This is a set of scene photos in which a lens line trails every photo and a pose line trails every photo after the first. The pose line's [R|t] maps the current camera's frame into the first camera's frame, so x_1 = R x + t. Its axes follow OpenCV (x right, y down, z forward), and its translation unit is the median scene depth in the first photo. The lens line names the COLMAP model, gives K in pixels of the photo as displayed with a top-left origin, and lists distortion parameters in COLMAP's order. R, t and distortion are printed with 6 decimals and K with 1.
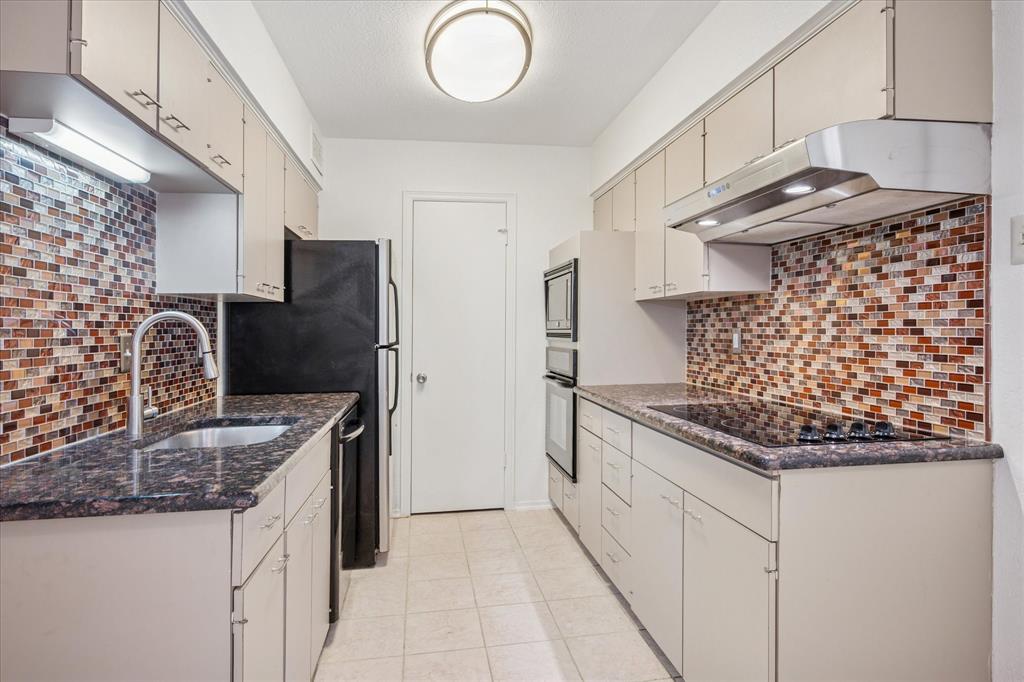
lens RADIAL K [[539.1, 0, 510.3], [0, 539.1, 336.9], [0, 0, 1]] dist [-0.000646, 0.003346]
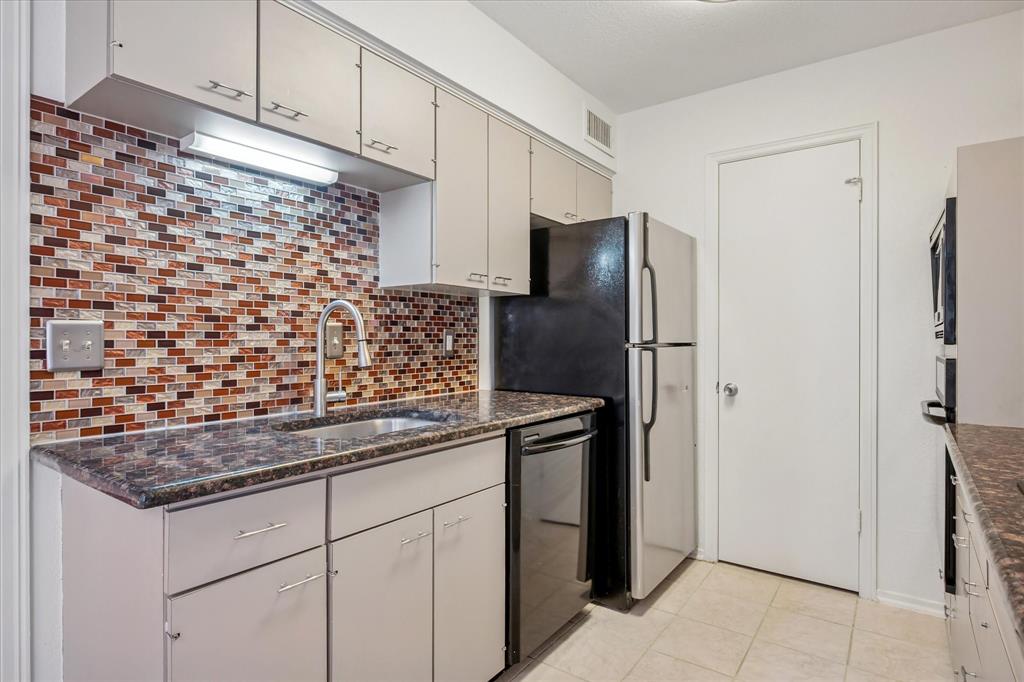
lens RADIAL K [[539.1, 0, 515.8], [0, 539.1, 335.4], [0, 0, 1]] dist [-0.000646, 0.003346]
pose [[0.718752, 0.008206, -0.695218, 0.332667], [-0.018659, 0.999798, -0.007490, 0.021360], [0.695016, 0.018356, 0.718760, 0.482213]]
